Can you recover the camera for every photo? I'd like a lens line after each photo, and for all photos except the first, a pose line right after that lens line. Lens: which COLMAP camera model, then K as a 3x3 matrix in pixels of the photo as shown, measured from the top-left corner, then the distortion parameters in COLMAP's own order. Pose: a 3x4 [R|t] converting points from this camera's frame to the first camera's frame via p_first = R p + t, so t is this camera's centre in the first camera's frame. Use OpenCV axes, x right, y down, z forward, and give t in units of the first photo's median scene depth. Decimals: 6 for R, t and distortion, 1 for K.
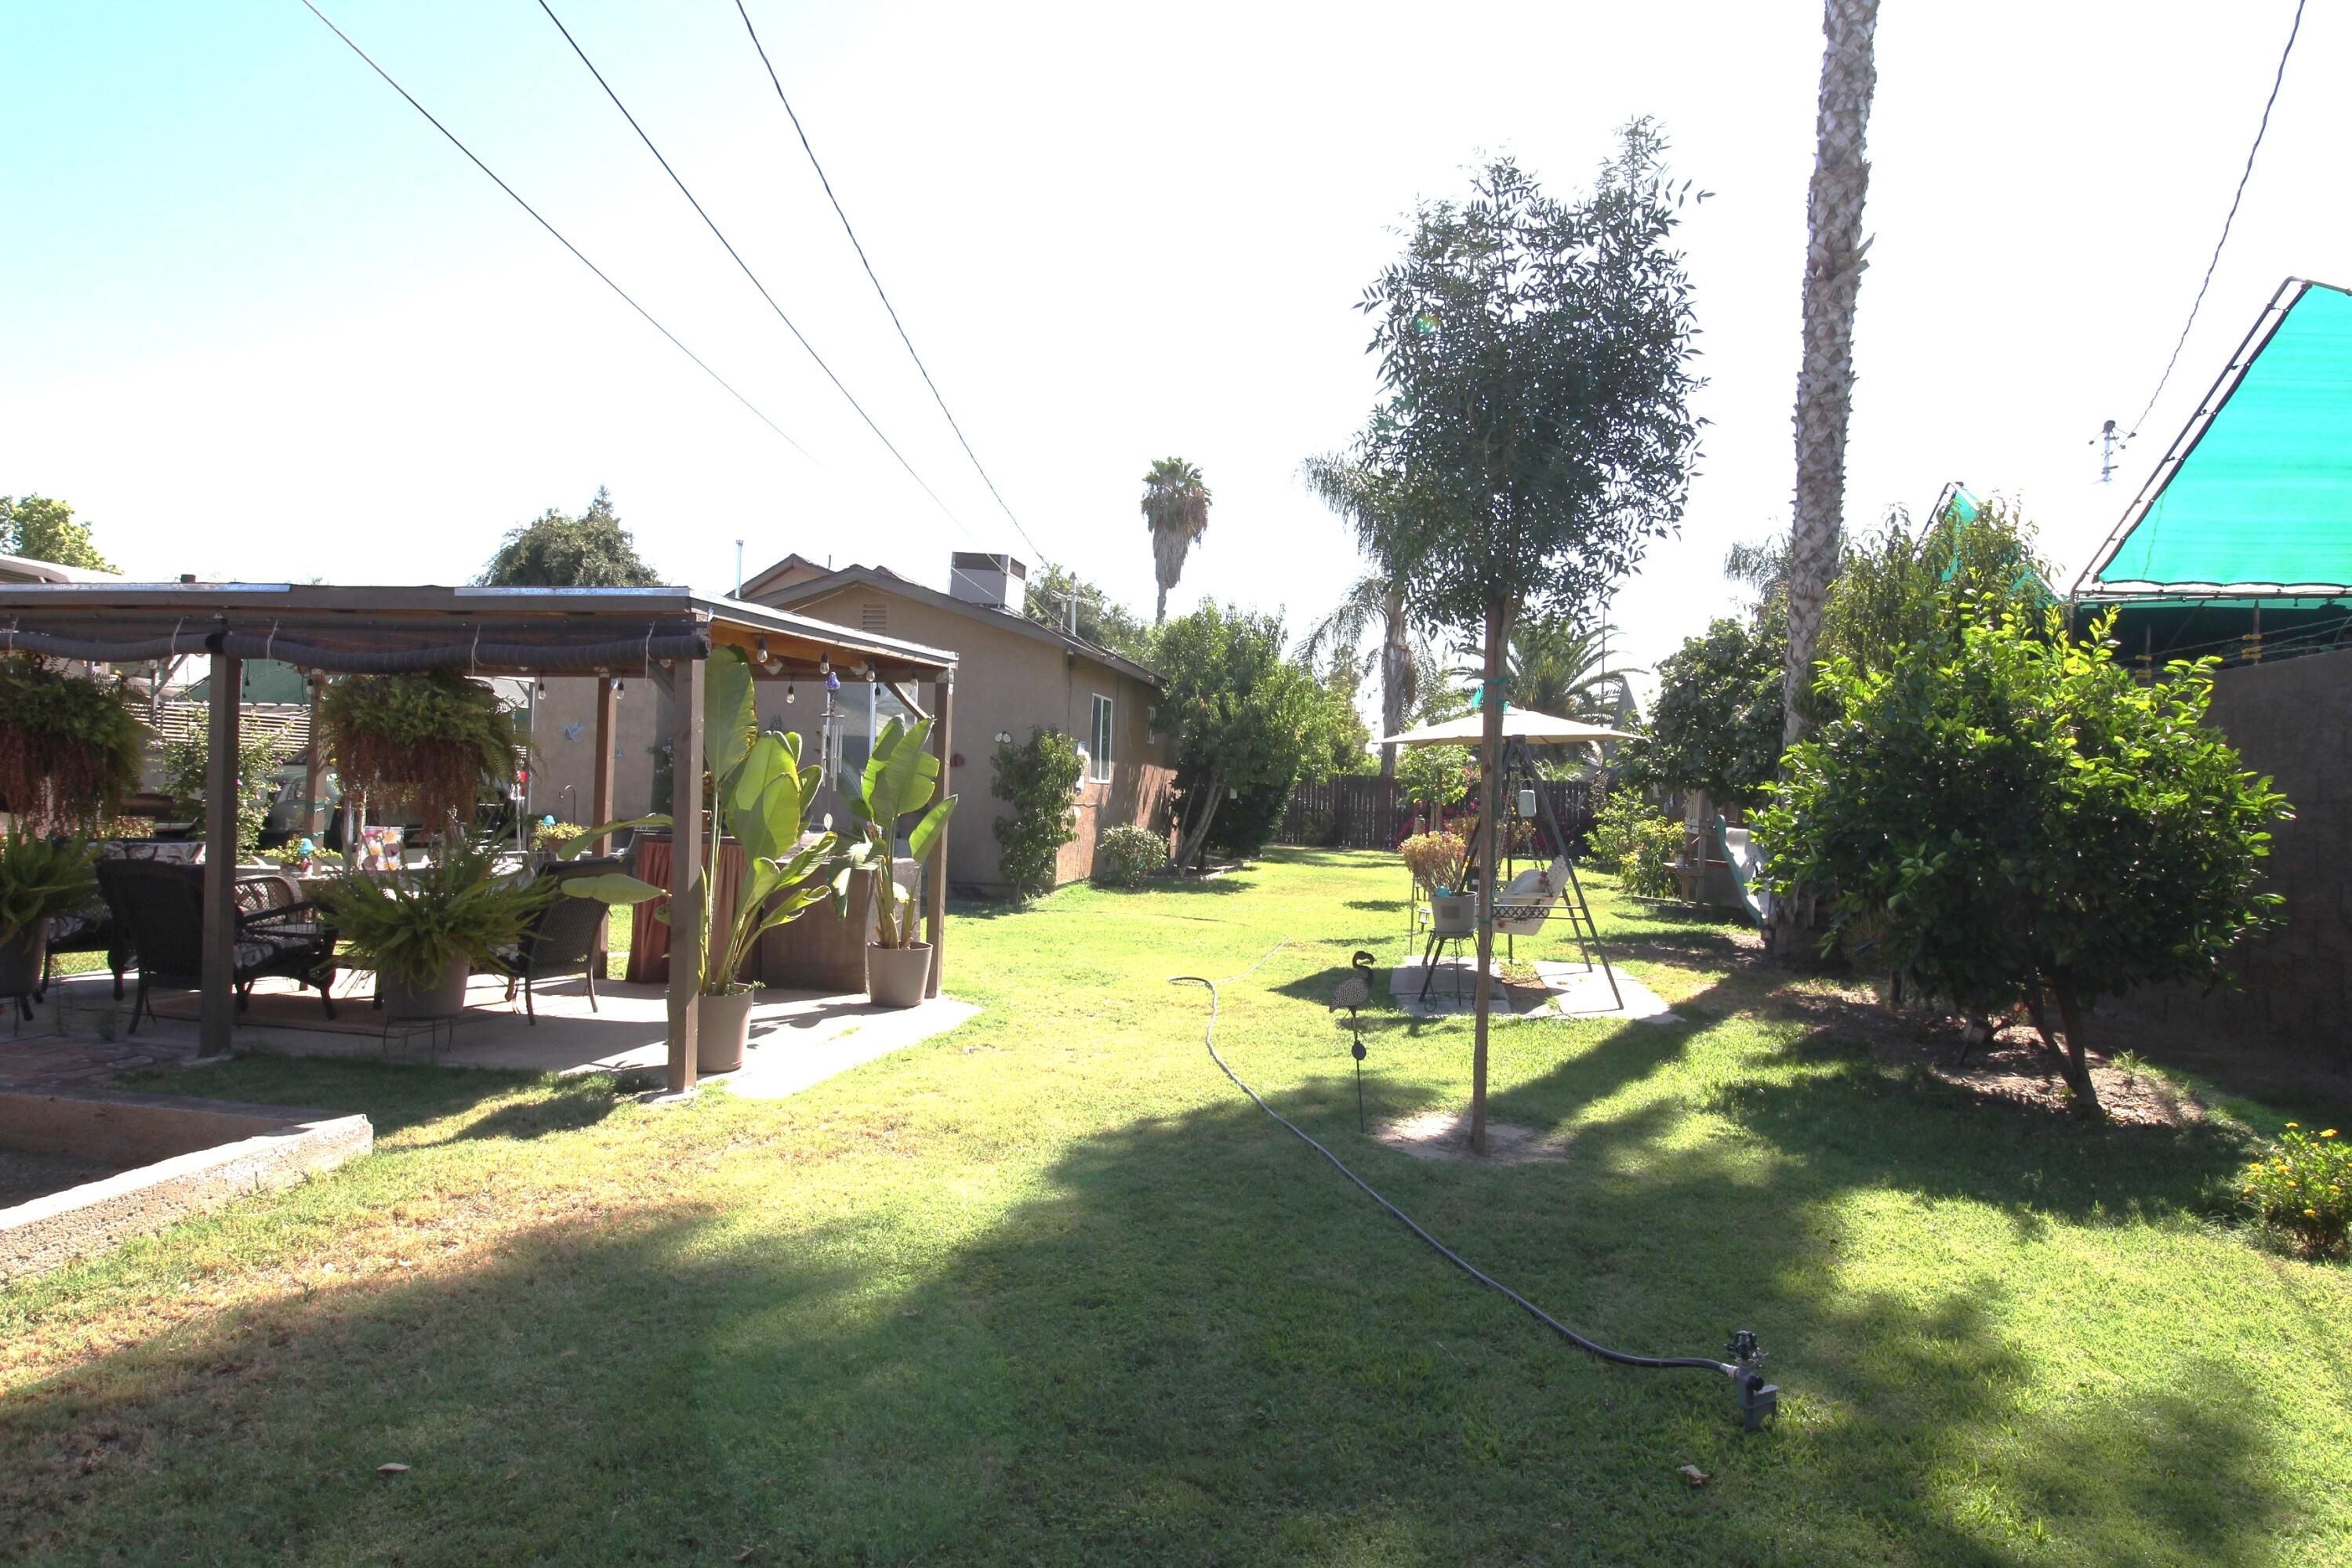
lens RADIAL K [[1333.7, 0, 1176.6], [0, 1333.7, 789.1], [0, 0, 1]] dist [0.012598, -0.015216]
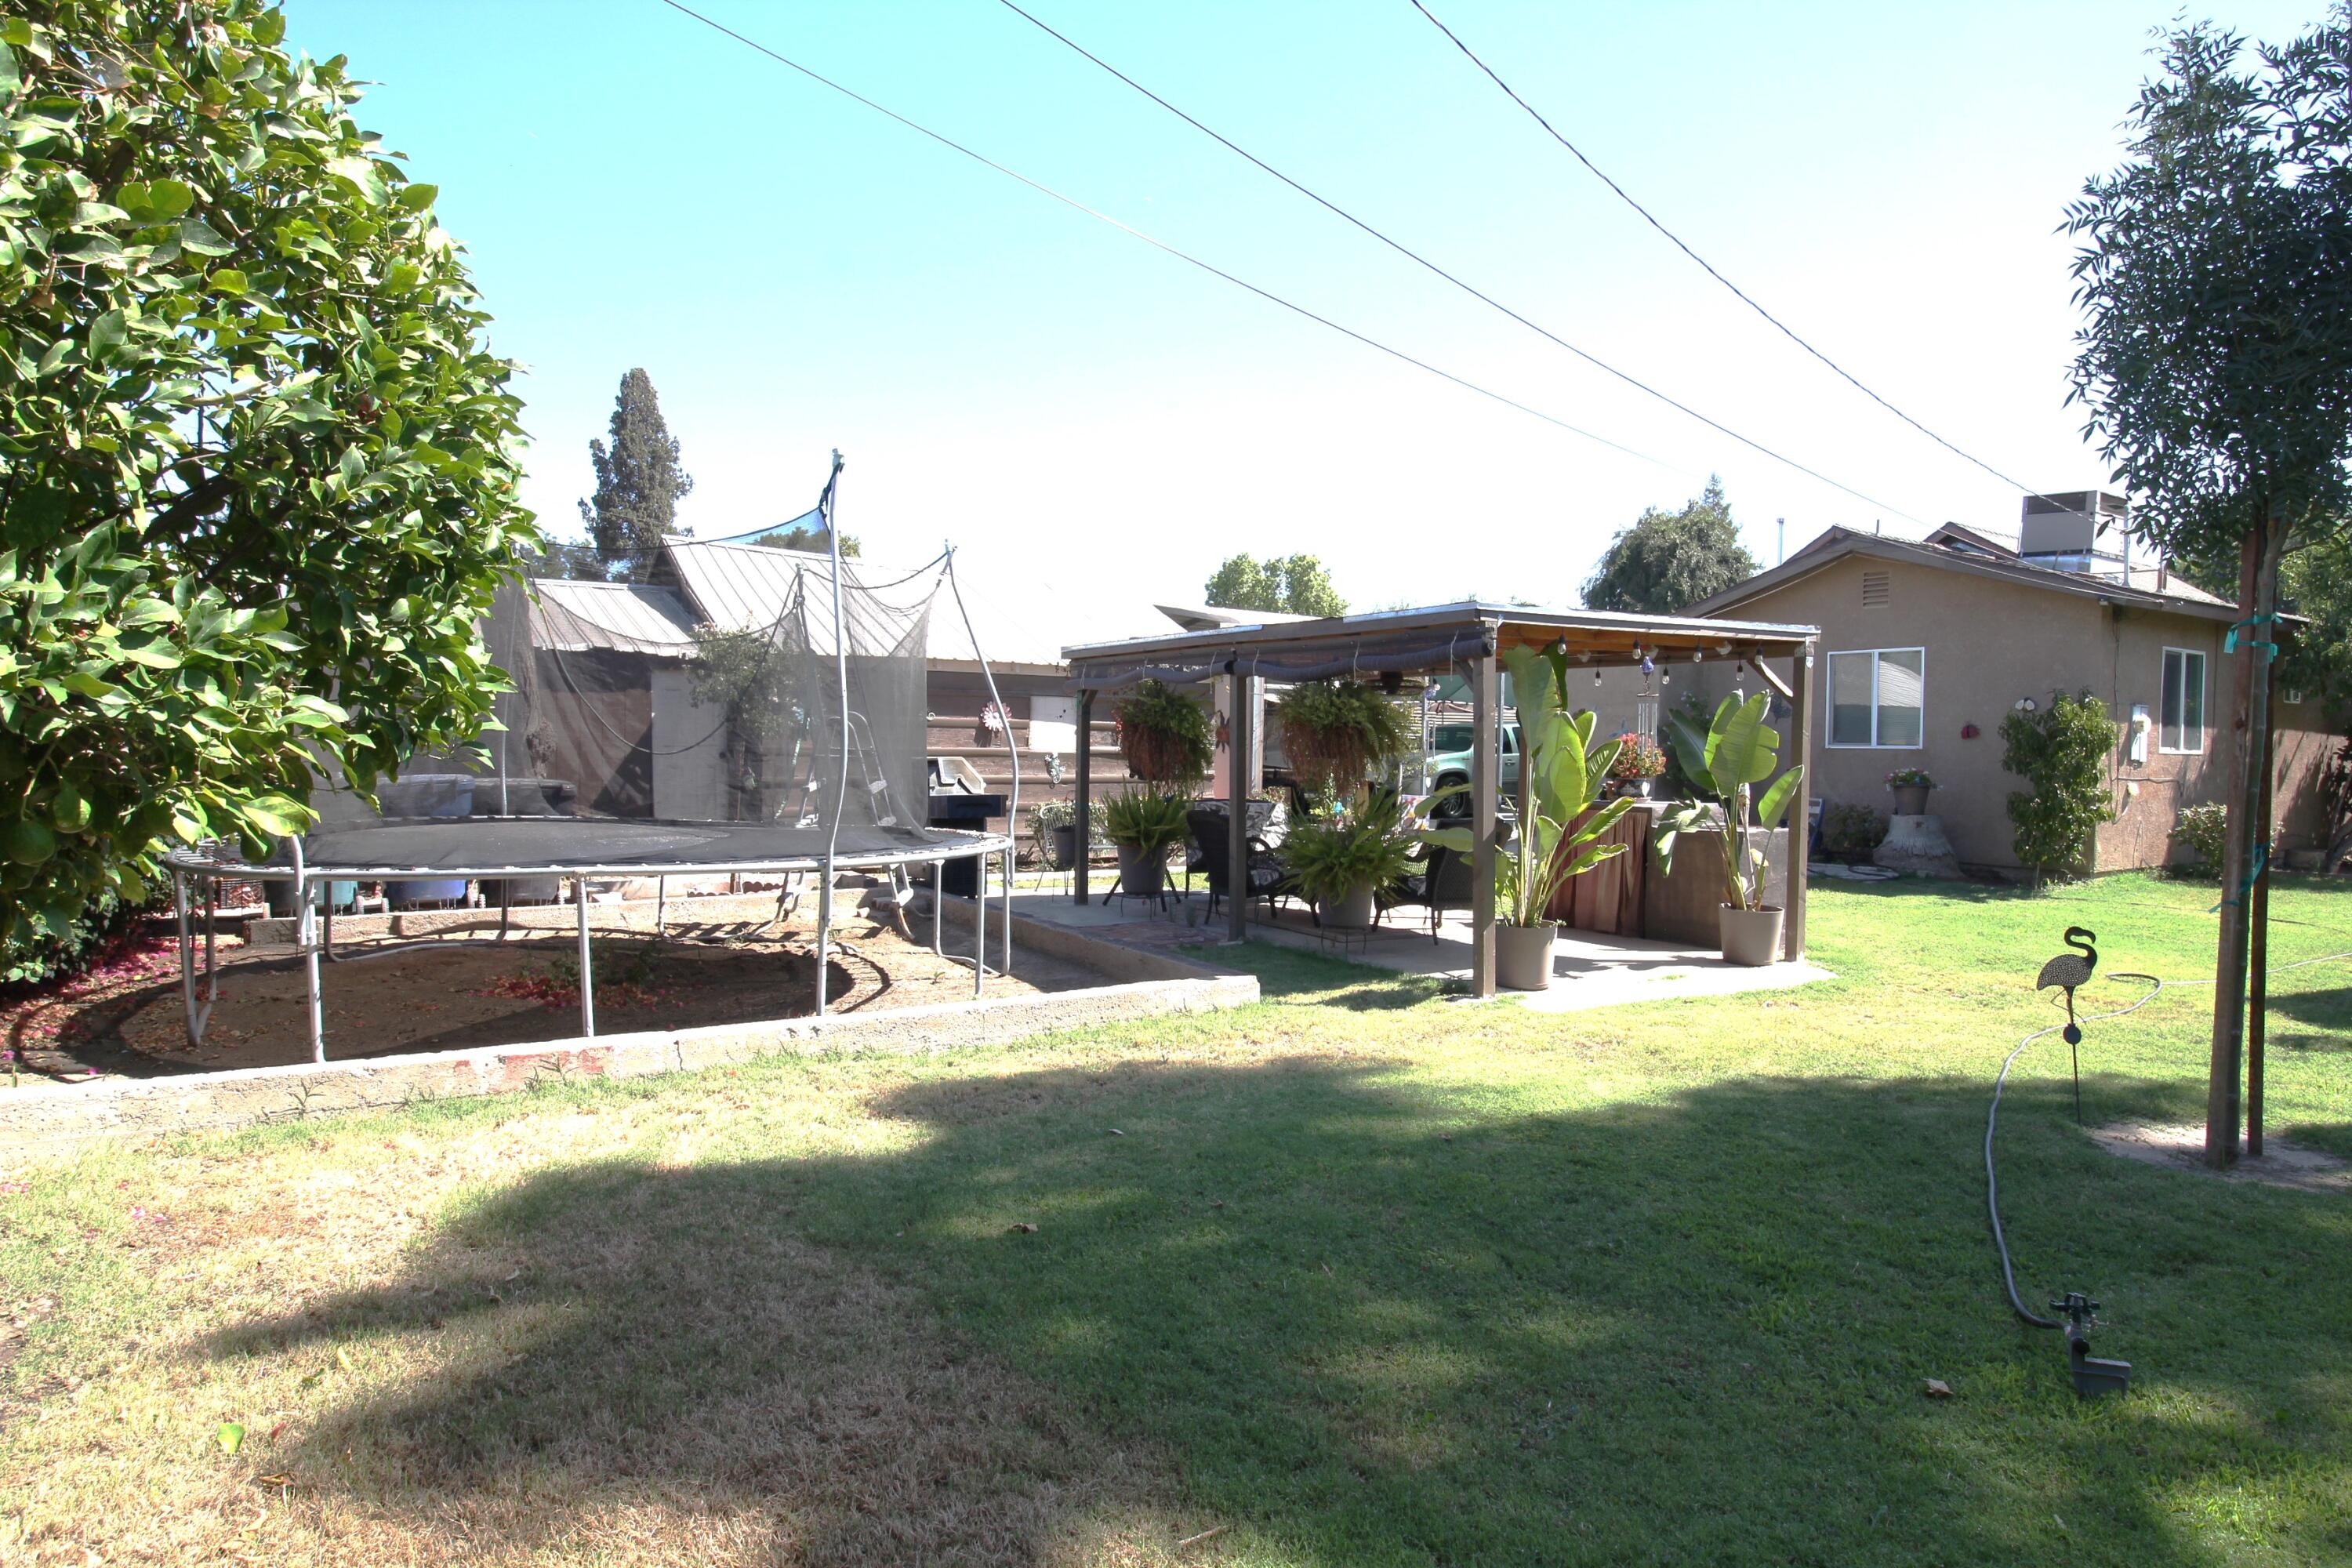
lens RADIAL K [[1333.7, 0, 1177.5], [0, 1333.7, 779.5], [0, 0, 1]] dist [0.012598, -0.015216]
pose [[0.680059, -0.000645, -0.733157, 0.310784], [0.006064, 0.999970, 0.004745, 0.009047], [0.733132, -0.007673, 0.680043, -0.064094]]
